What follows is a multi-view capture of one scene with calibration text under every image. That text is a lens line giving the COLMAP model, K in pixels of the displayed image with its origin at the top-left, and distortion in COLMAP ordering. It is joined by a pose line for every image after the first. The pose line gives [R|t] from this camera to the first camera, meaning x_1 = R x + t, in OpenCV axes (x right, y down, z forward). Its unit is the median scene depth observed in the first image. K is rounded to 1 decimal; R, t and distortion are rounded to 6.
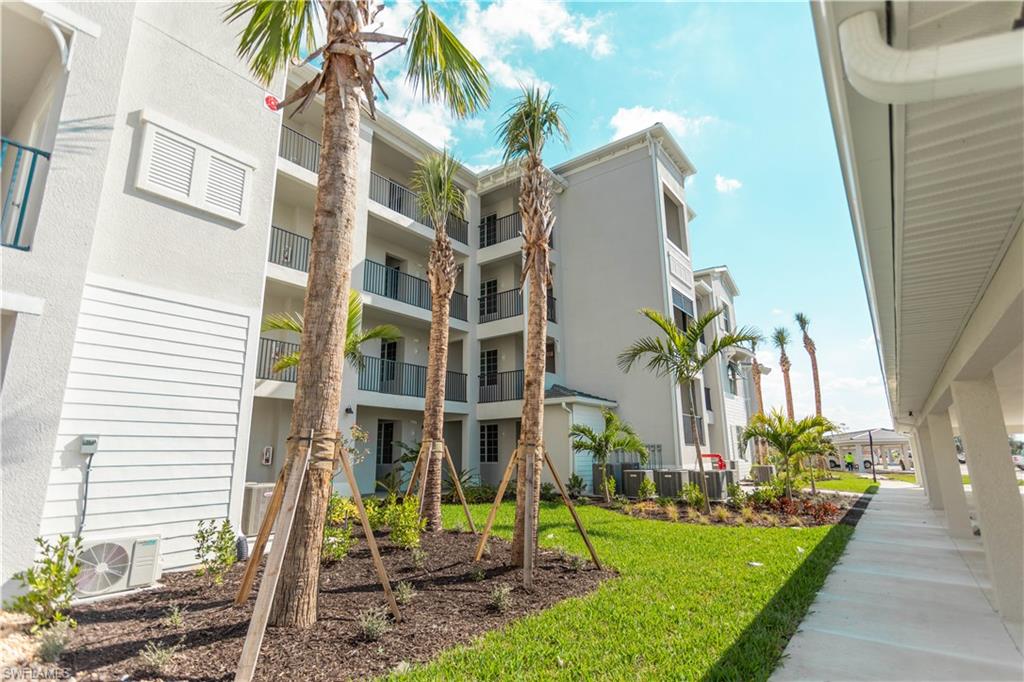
lens RADIAL K [[506.5, 0, 510.6], [0, 506.5, 341.9], [0, 0, 1]] dist [-0.005028, 0.000071]
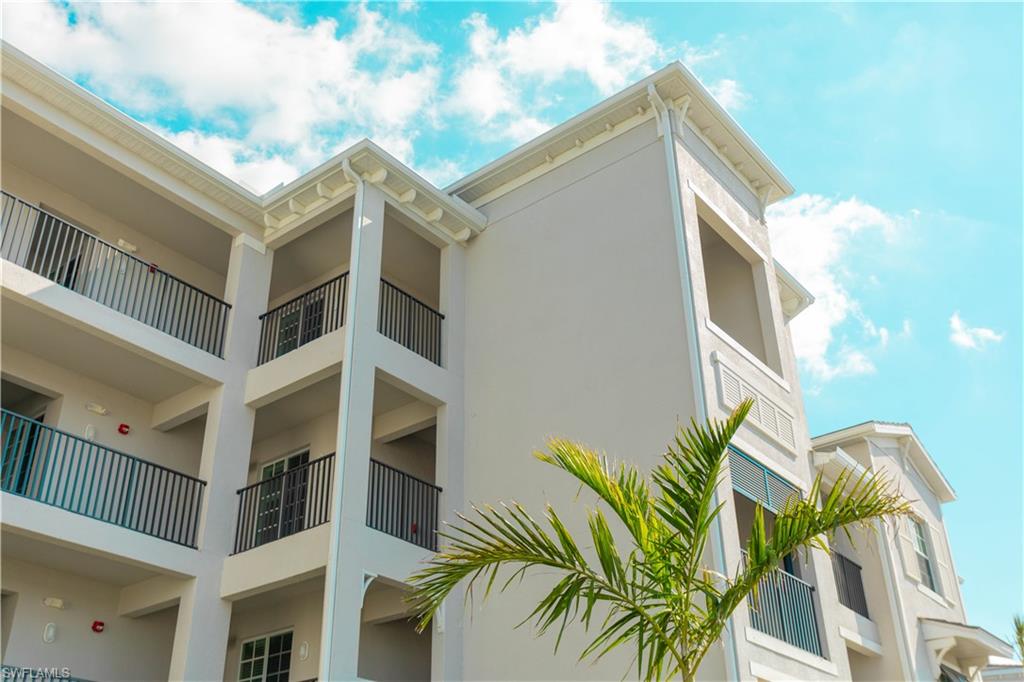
lens RADIAL K [[1049.4, 0, 511.1], [0, 1049.4, 342.8], [0, 0, 1]] dist [0.003752, 0.000000]
pose [[0.999586, -0.016891, -0.023276, 0.152767], [0.009173, 0.954330, -0.298614, 0.044134], [0.027257, 0.298277, 0.954090, 0.200848]]
